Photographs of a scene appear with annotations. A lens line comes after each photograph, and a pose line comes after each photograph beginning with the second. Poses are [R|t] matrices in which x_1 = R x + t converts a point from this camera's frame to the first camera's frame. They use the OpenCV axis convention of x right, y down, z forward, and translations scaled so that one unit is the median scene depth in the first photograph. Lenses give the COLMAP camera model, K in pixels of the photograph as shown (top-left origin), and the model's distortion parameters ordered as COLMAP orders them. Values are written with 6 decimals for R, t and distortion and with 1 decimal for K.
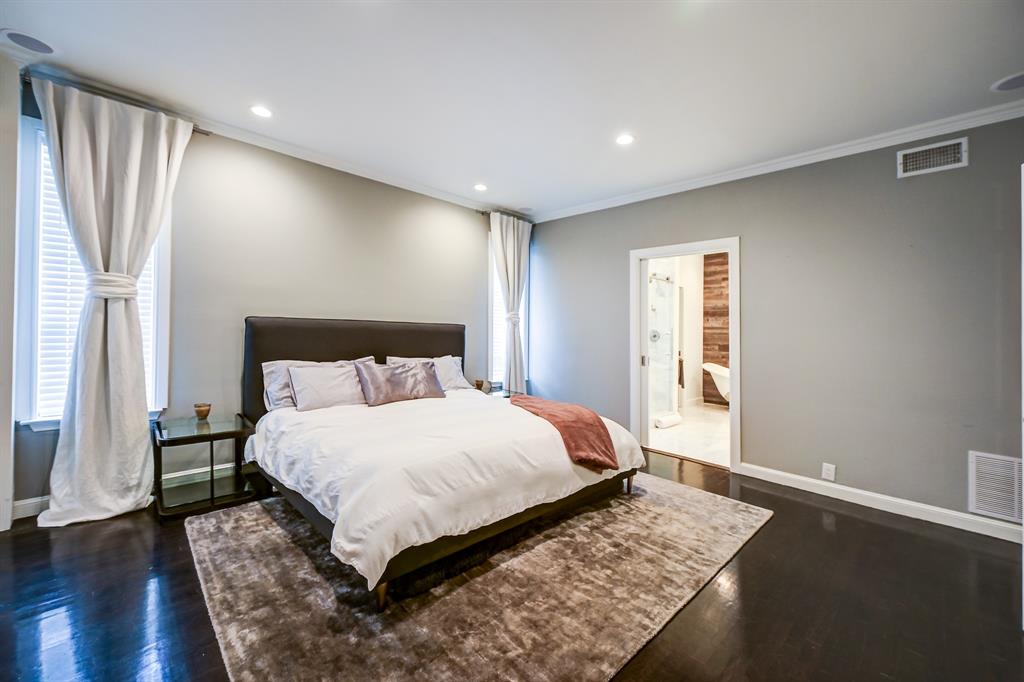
lens RADIAL K [[410.4, 0, 517.2], [0, 410.4, 308.8], [0, 0, 1]] dist [-0.001343, 0.000196]
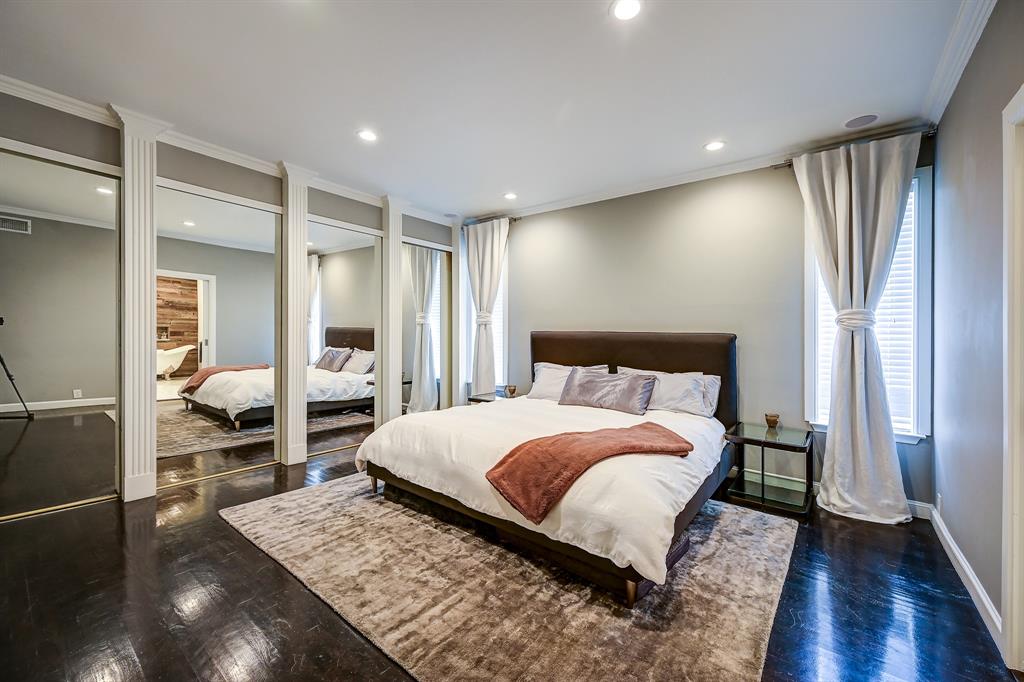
lens RADIAL K [[410.4, 0, 509.1], [0, 410.4, 332.5], [0, 0, 1]] dist [-0.001343, 0.000196]
pose [[0.126096, -0.035087, -0.991397, 0.870522], [0.036708, 0.998855, -0.030682, 0.069879], [0.991339, -0.032523, 0.127240, 0.788943]]
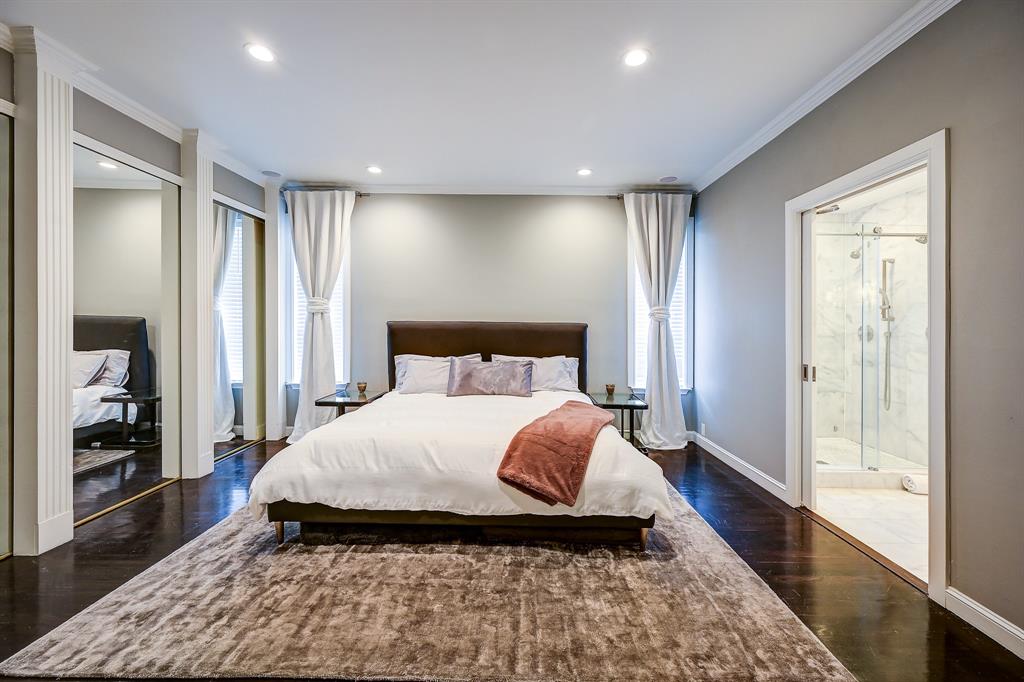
lens RADIAL K [[410.4, 0, 517.9], [0, 410.4, 319.4], [0, 0, 1]] dist [-0.001343, 0.000196]
pose [[0.709115, -0.034377, -0.704254, 0.656194], [0.047294, 0.998880, -0.001138, 0.036492], [0.703505, -0.032500, 0.709947, 0.360986]]
